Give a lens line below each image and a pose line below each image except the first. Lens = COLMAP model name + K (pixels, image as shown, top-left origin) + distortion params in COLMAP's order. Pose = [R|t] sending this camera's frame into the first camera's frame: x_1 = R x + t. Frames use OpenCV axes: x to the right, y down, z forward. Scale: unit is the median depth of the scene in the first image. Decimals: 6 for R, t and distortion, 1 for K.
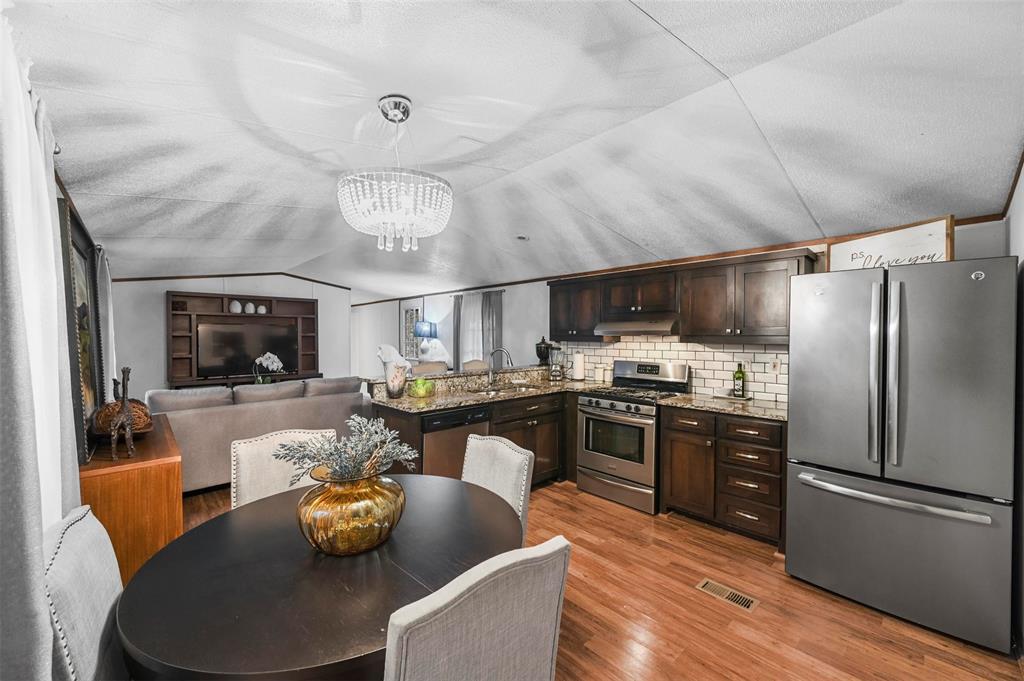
lens RADIAL K [[404.4, 0, 515.2], [0, 404.4, 338.6], [0, 0, 1]] dist [-0.003043, 0.000615]
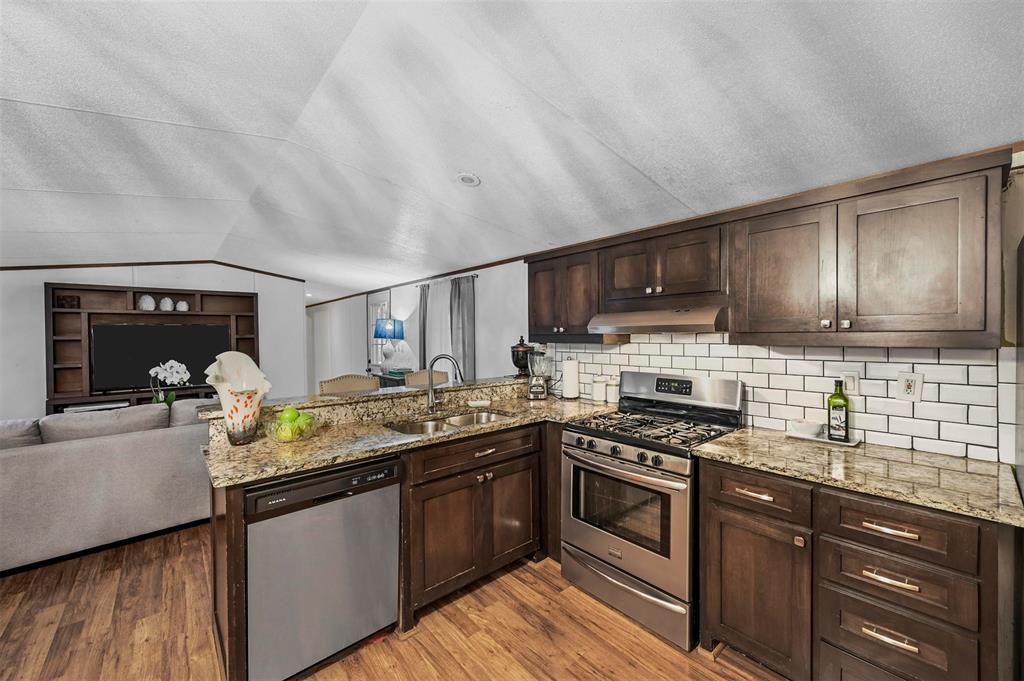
lens RADIAL K [[404.4, 0, 515.1], [0, 404.4, 339.2], [0, 0, 1]] dist [-0.003043, 0.000615]
pose [[0.999168, -0.010047, -0.039538, 0.103895], [0.010180, 0.999943, 0.003146, -0.002806], [0.039504, -0.003546, 0.999213, 0.349368]]
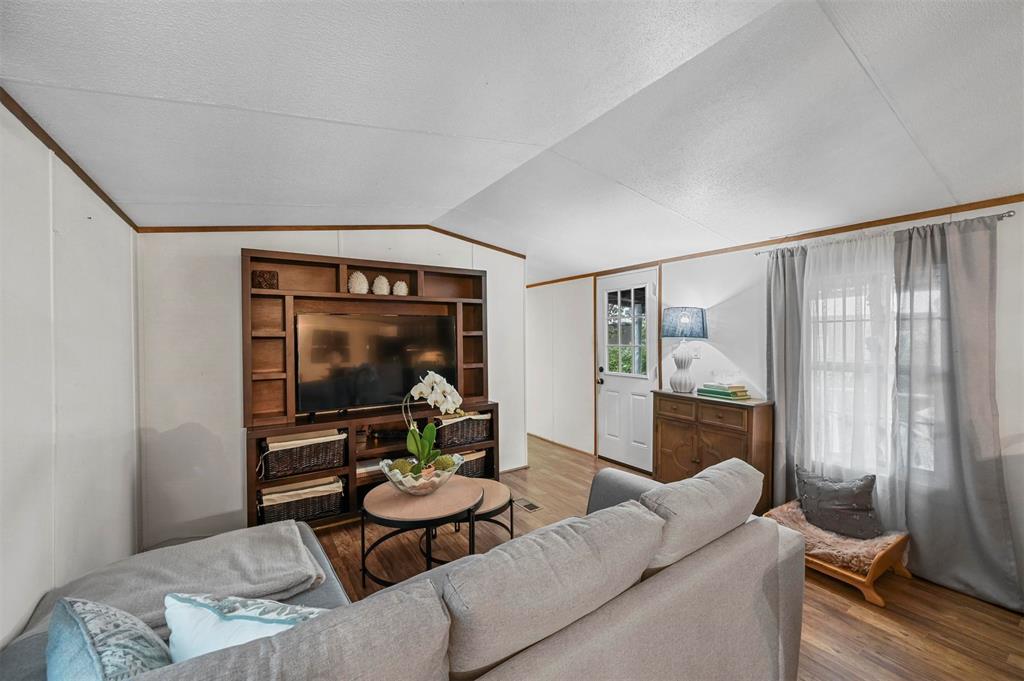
lens RADIAL K [[404.4, 0, 514.2], [0, 404.4, 337.9], [0, 0, 1]] dist [-0.003043, 0.000615]
pose [[0.984864, -0.003261, -0.173297, -0.595353], [0.003169, 0.999995, -0.000805, -0.005271], [0.173299, 0.000244, 0.984869, 0.760183]]
